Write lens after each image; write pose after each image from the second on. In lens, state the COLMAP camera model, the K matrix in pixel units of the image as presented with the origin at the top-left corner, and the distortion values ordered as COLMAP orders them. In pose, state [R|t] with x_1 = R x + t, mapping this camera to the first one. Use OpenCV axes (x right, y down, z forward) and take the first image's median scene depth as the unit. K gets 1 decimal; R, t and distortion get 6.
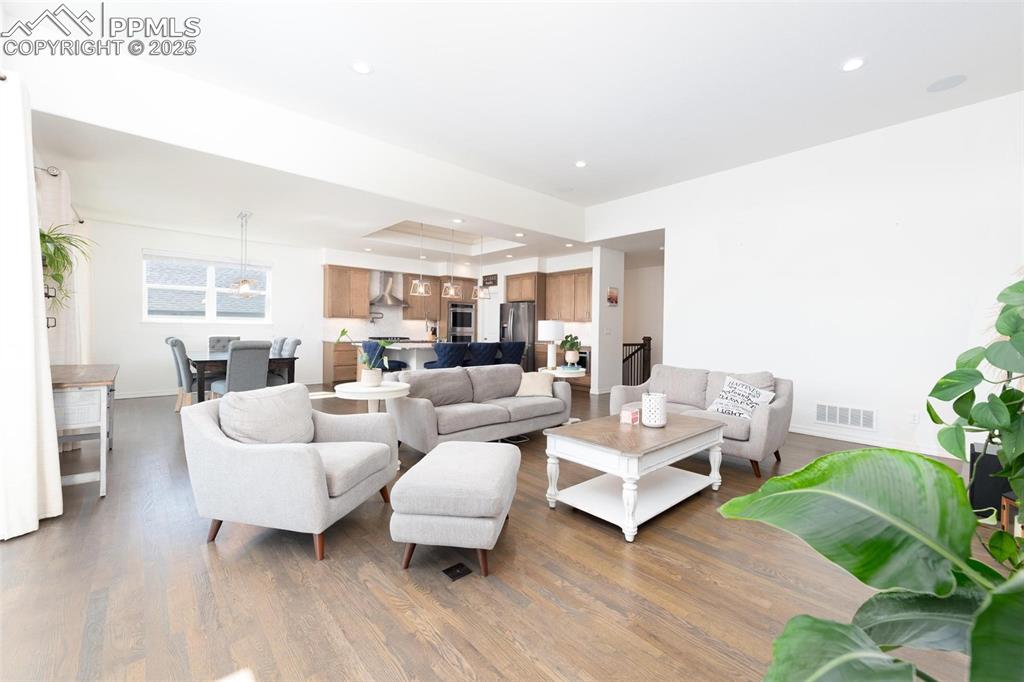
lens RADIAL K [[412.7, 0, 515.0], [0, 412.7, 339.2], [0, 0, 1]] dist [-0.001165, -0.000081]
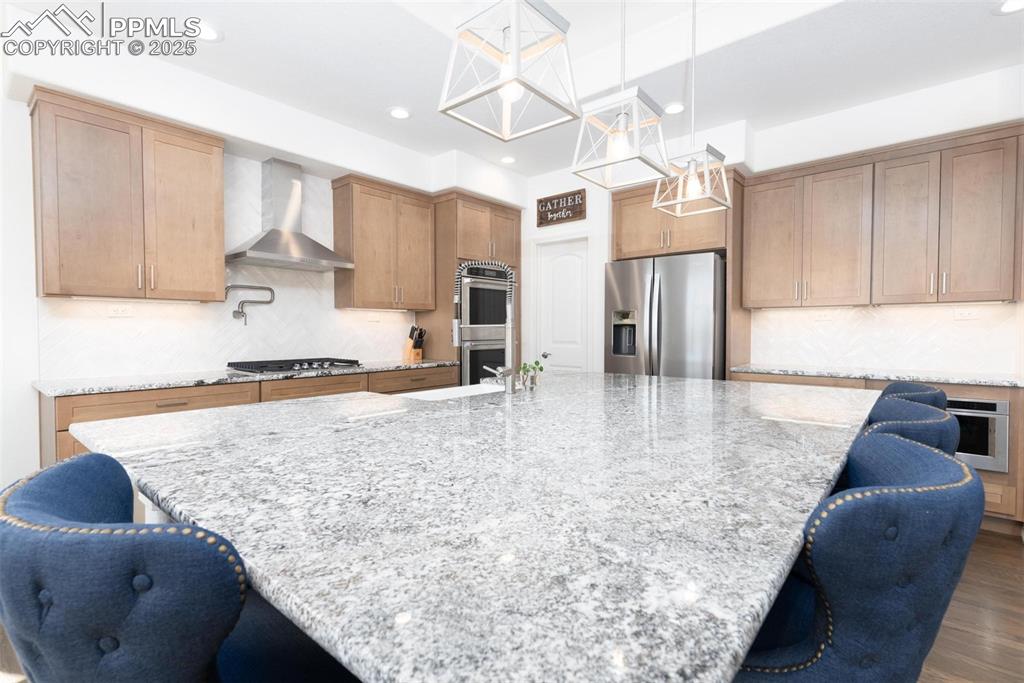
lens RADIAL K [[473.9, 0, 516.7], [0, 473.9, 344.7], [0, 0, 1]] dist [0.017709, -0.000166]
pose [[0.989585, -0.020595, 0.142469, -0.175192], [0.018603, 0.999710, 0.015302, -0.019504], [-0.142743, -0.012492, 0.989681, 0.570202]]
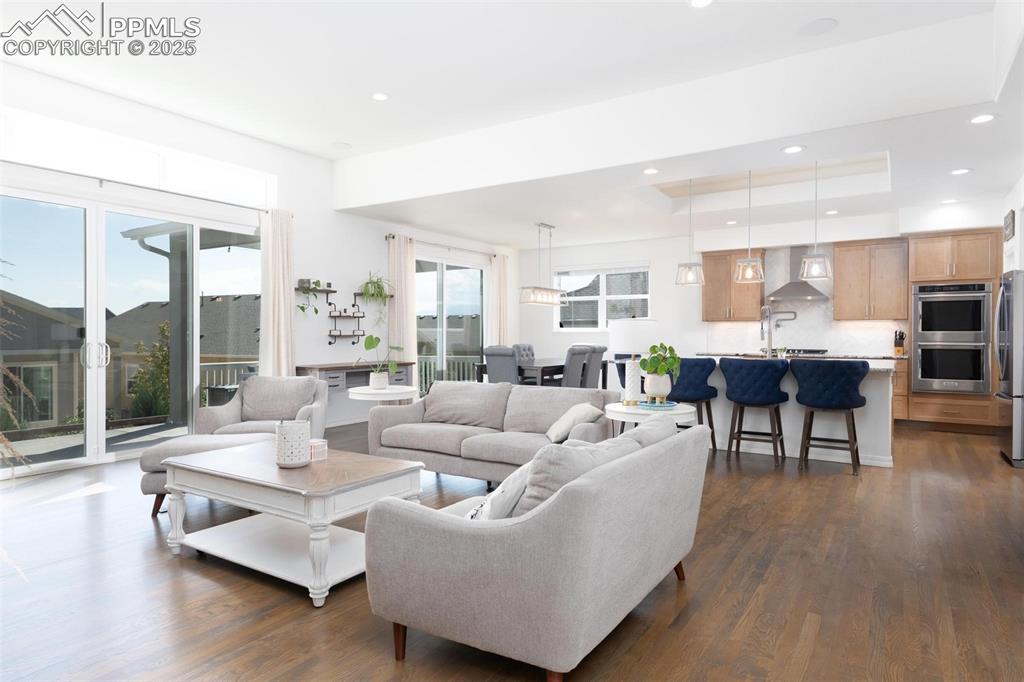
lens RADIAL K [[603.7, 0, 512.0], [0, 603.7, 341.0], [0, 0, 1]] dist [0.043953, 0.000214]
pose [[0.282159, -0.005228, -0.959354, 0.444131], [-0.015505, 0.999830, -0.010009, -0.001914], [0.959242, 0.017699, 0.282029, 0.302527]]
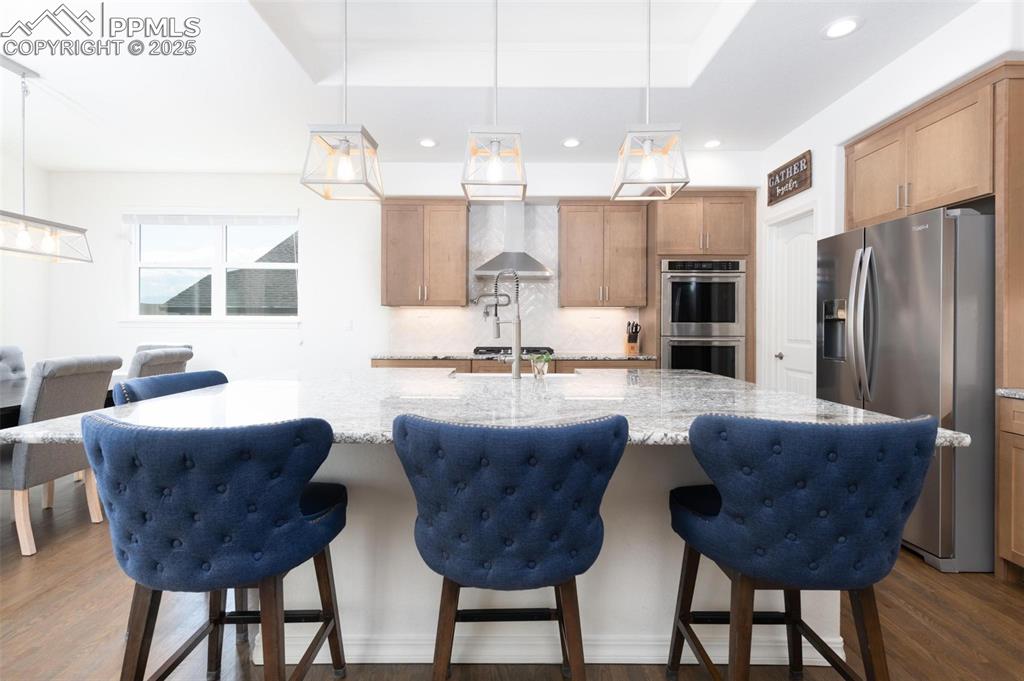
lens RADIAL K [[471.9, 0, 509.3], [0, 471.9, 324.3], [0, 0, 1]] dist [0.032433, -0.000079]
pose [[0.752174, -0.014435, -0.658807, 0.021648], [-0.005029, 0.999605, -0.027645, -0.015528], [0.658946, 0.024107, 0.751804, 0.586474]]
